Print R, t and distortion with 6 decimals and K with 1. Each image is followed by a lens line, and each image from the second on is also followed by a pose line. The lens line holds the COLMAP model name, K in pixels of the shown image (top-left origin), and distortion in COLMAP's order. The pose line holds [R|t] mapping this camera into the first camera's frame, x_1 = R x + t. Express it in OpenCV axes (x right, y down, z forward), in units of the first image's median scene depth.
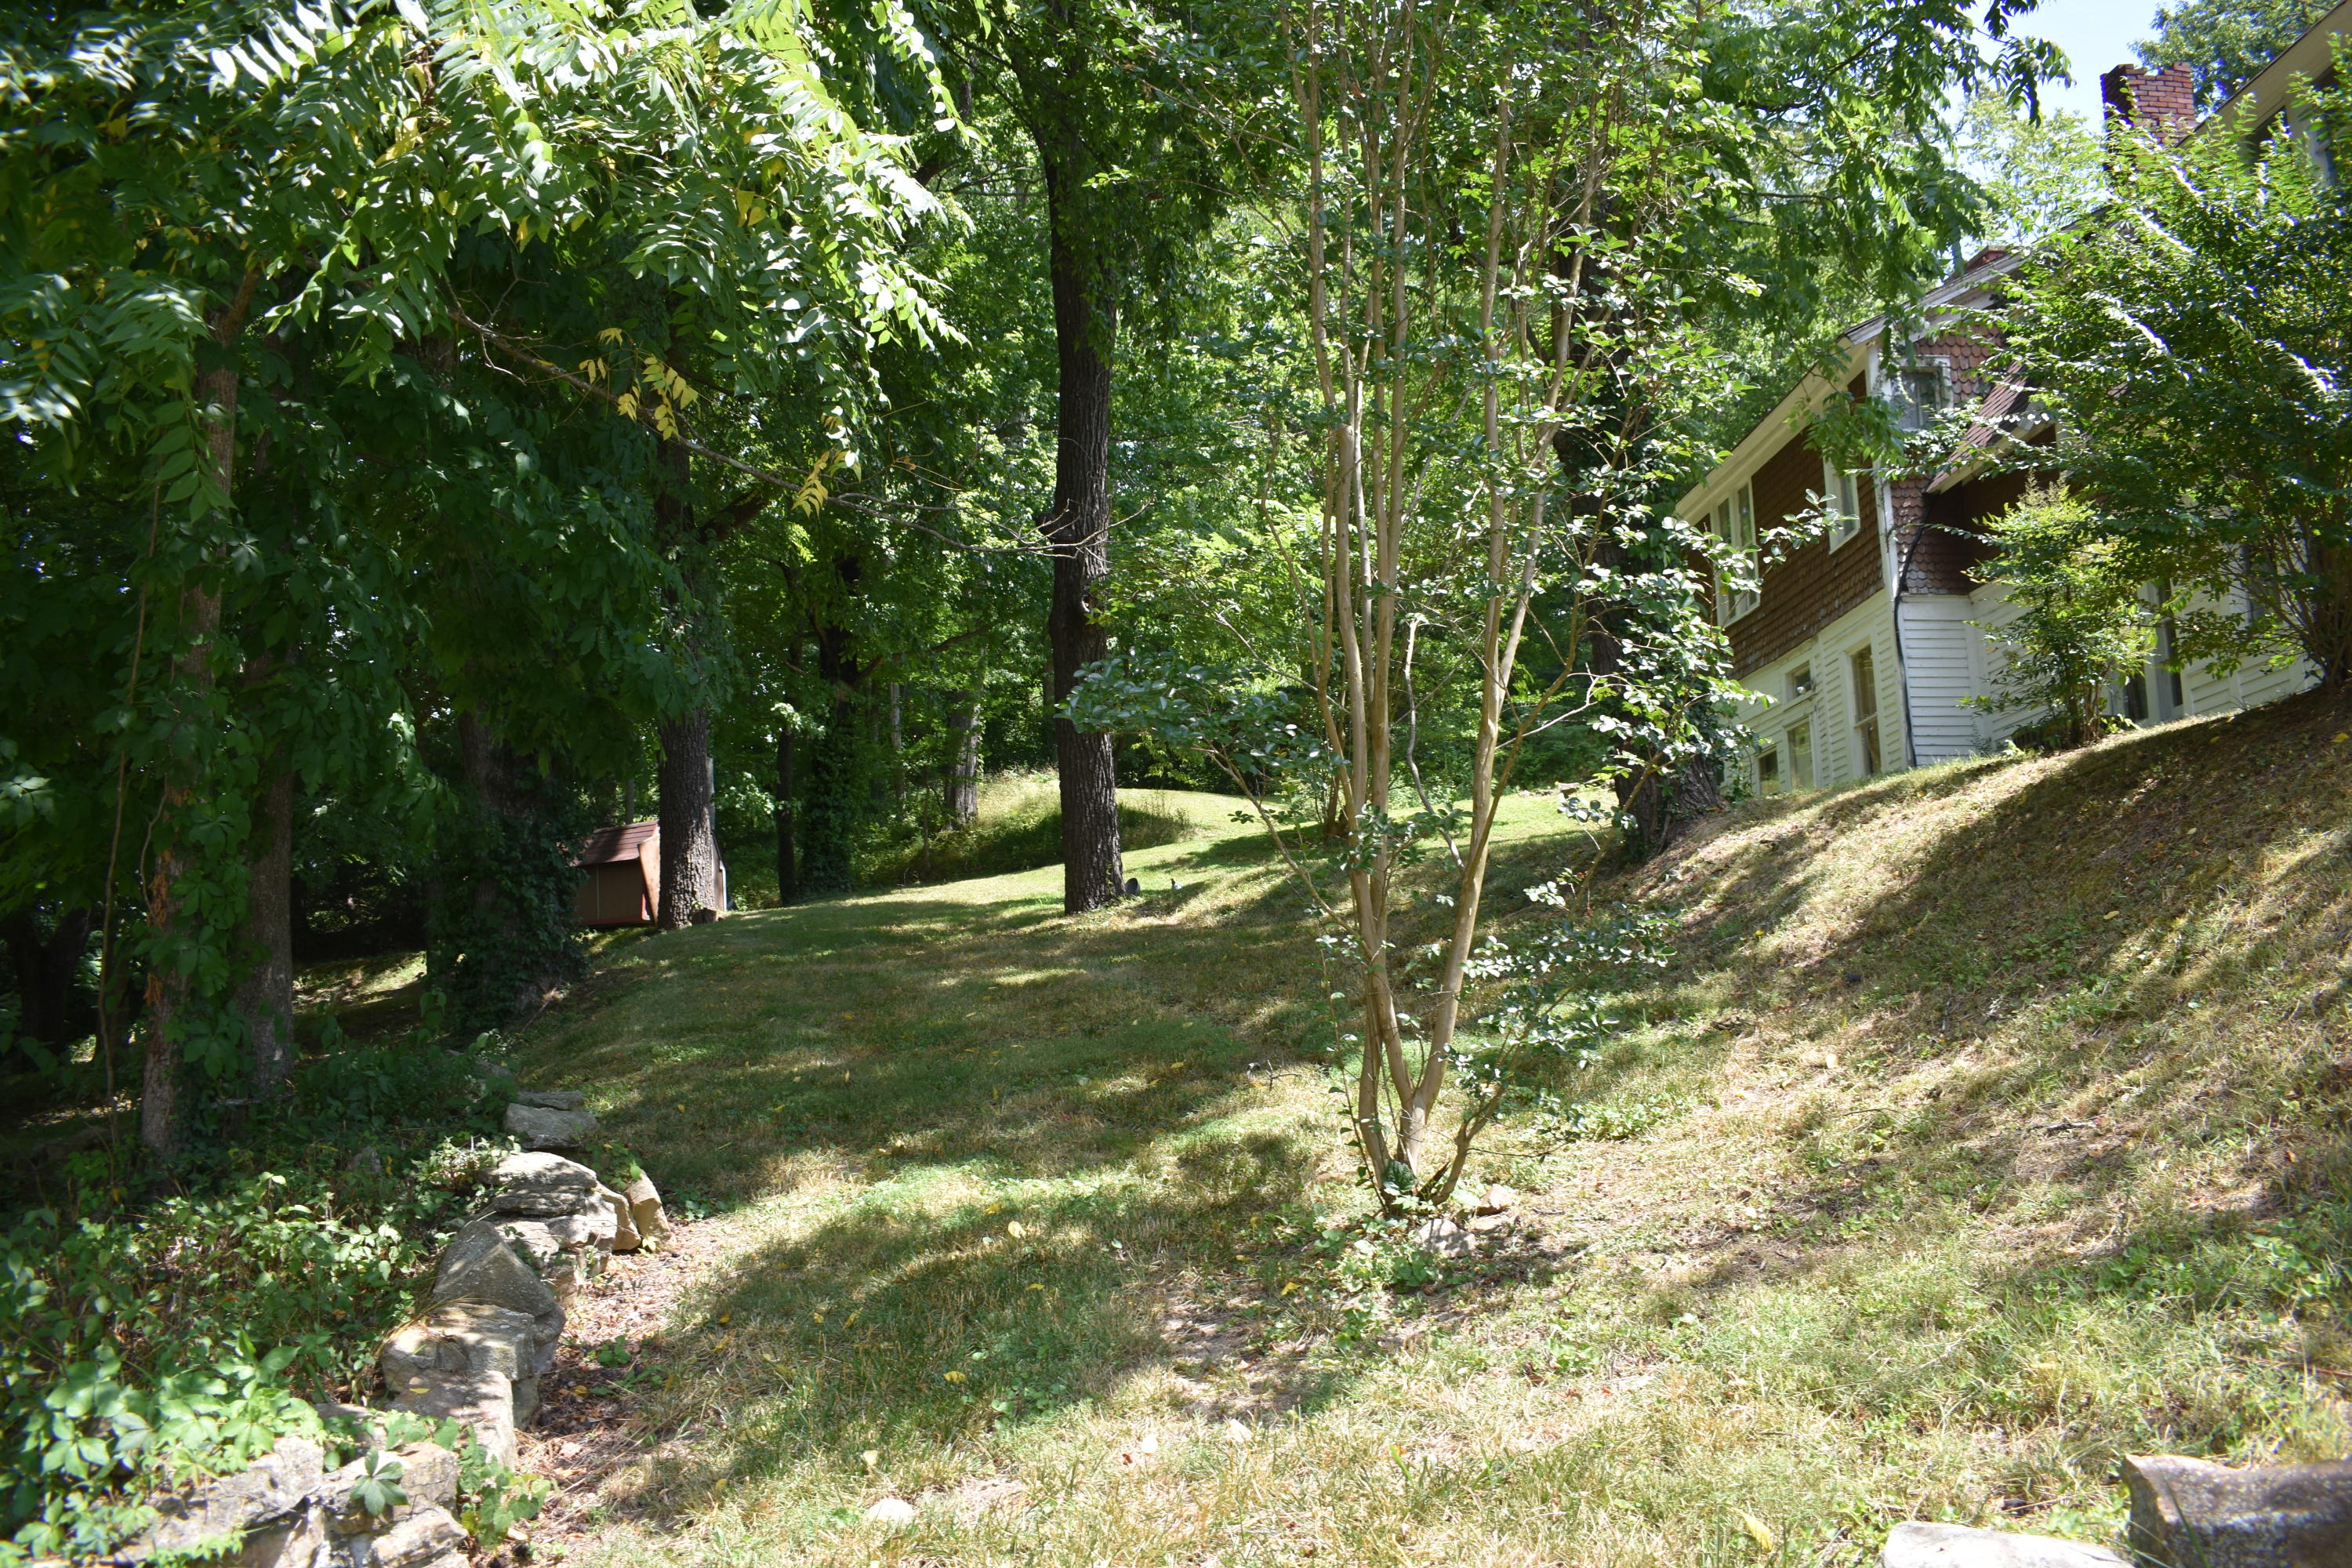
lens RADIAL K [[1845.4, 0, 1181.1], [0, 1845.4, 780.0], [0, 0, 1]] dist [-0.084198, 0.008237]
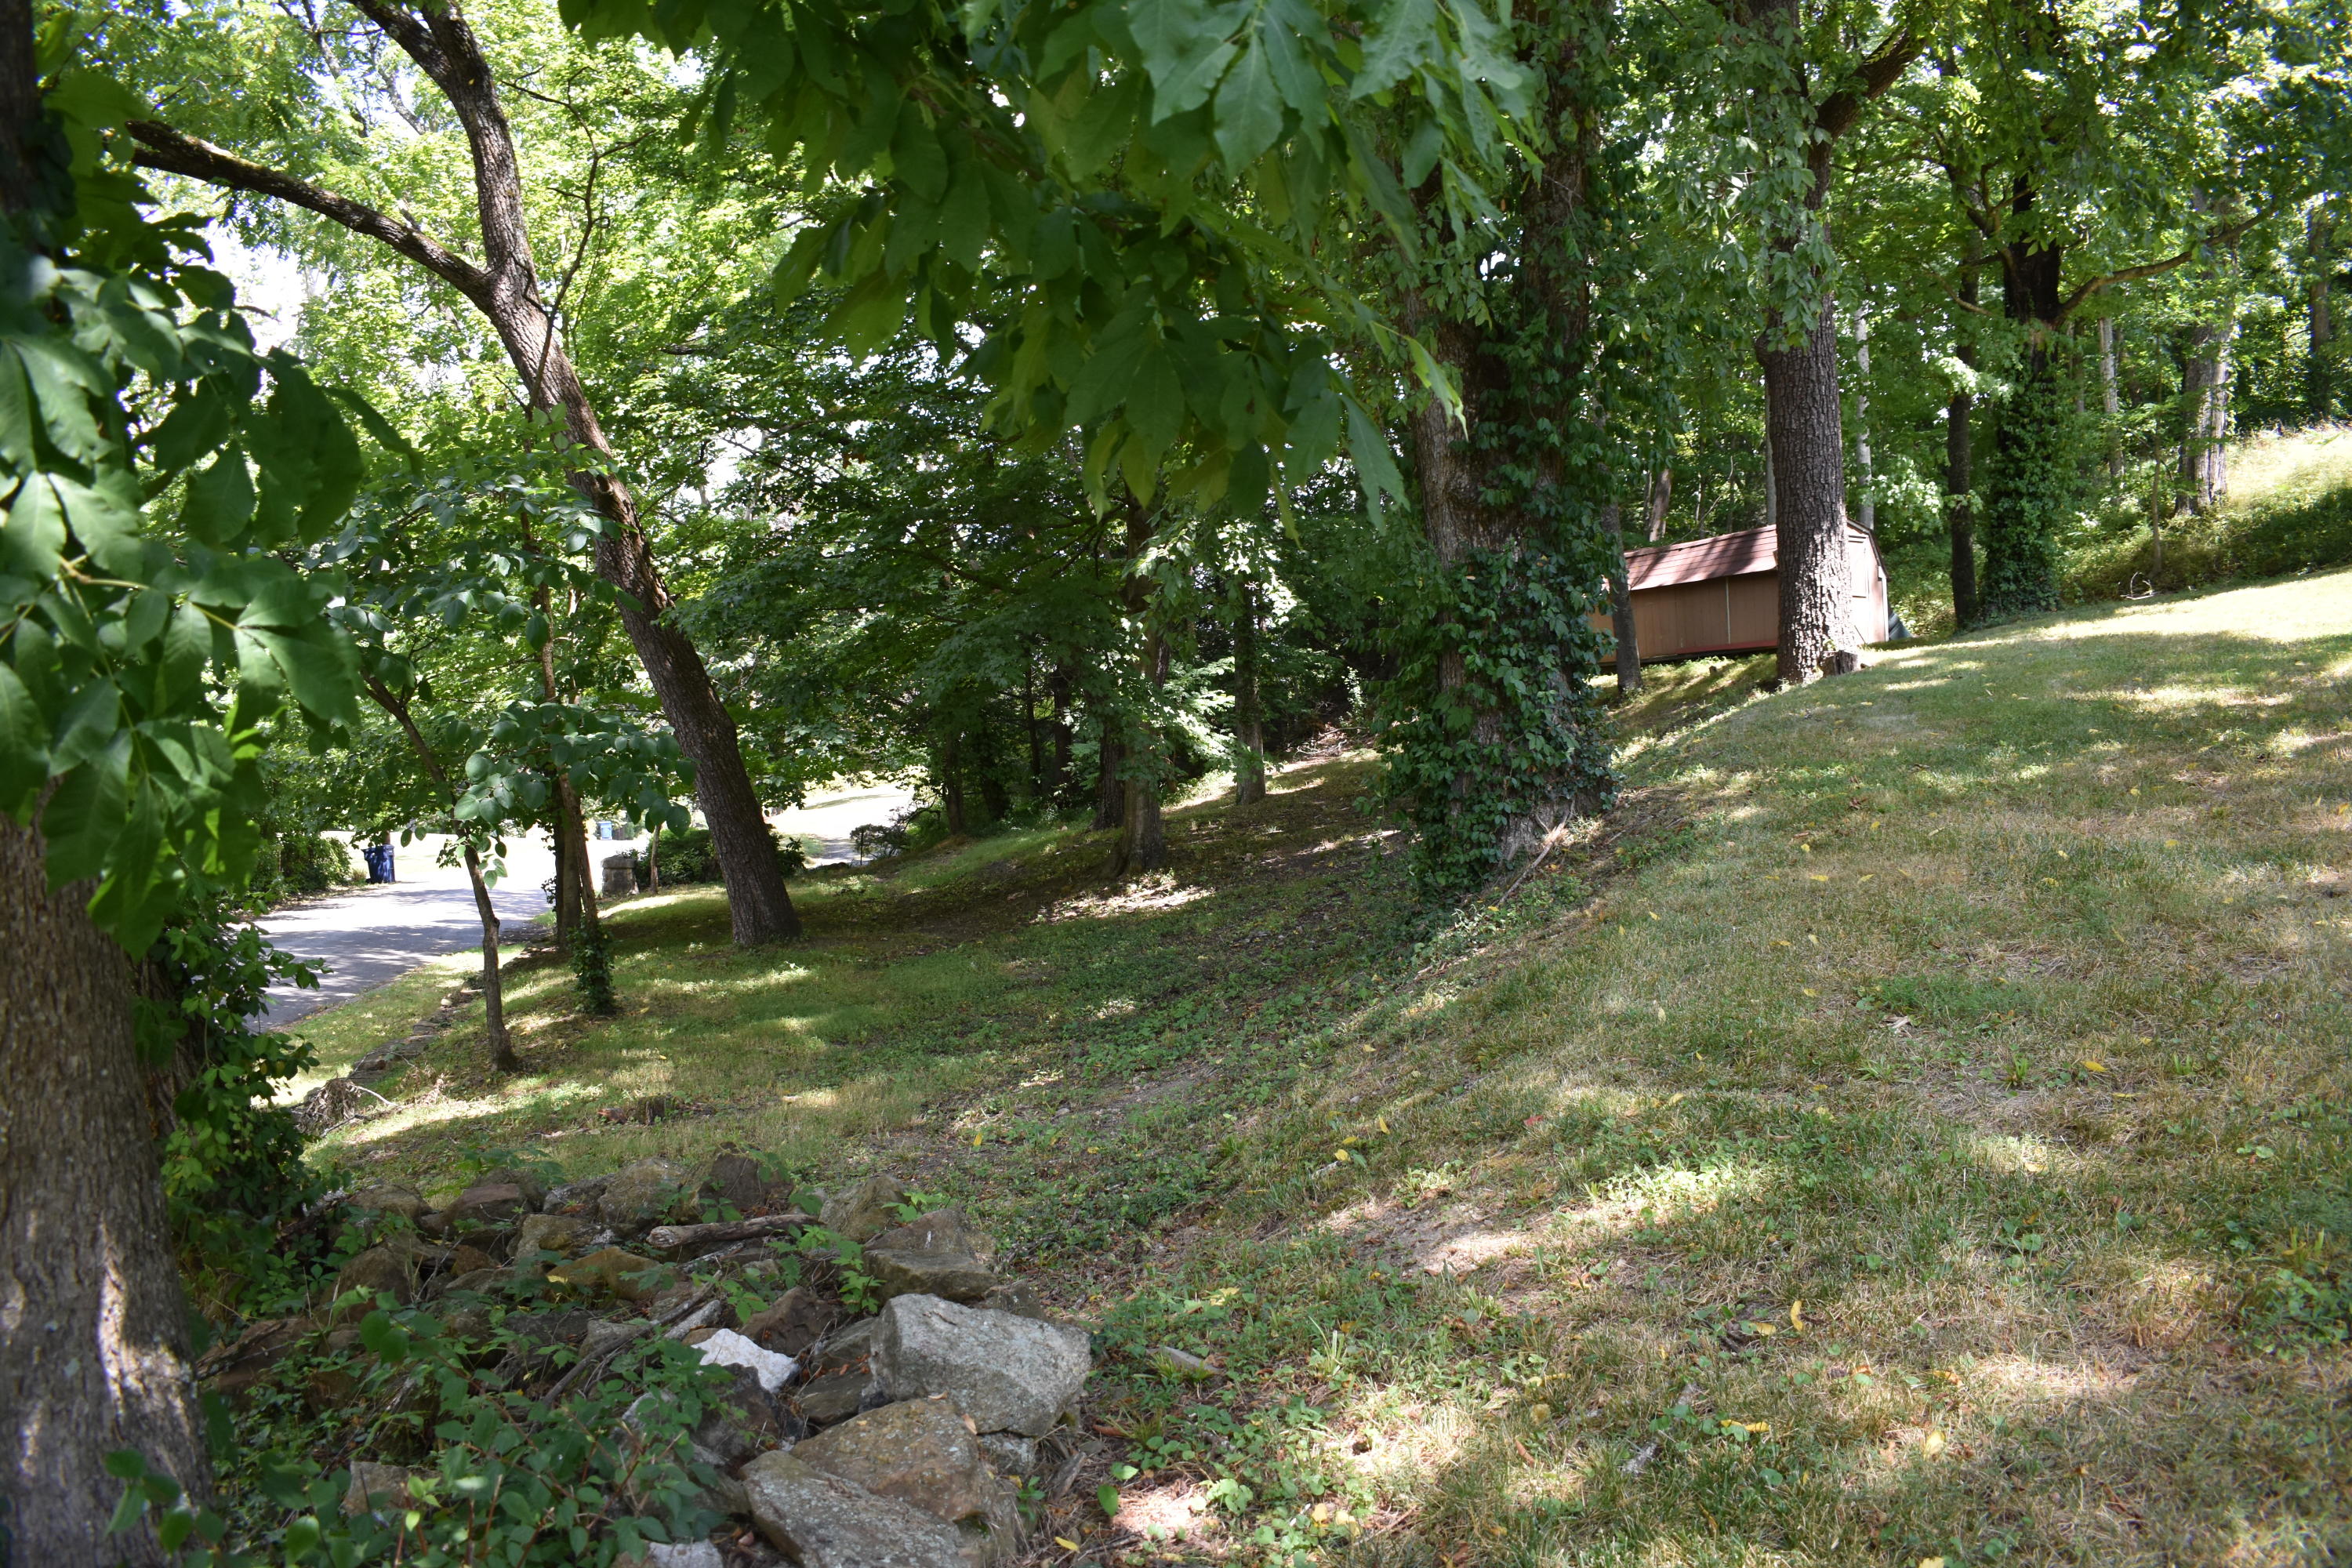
lens RADIAL K [[1845.4, 0, 1181.1], [0, 1845.4, 780.0], [0, 0, 1]] dist [-0.084198, 0.008237]
pose [[0.814061, 0.026023, -0.580196, -0.039475], [0.070379, 0.987213, 0.143026, 0.000311], [0.576499, -0.157266, 0.801821, 0.195270]]
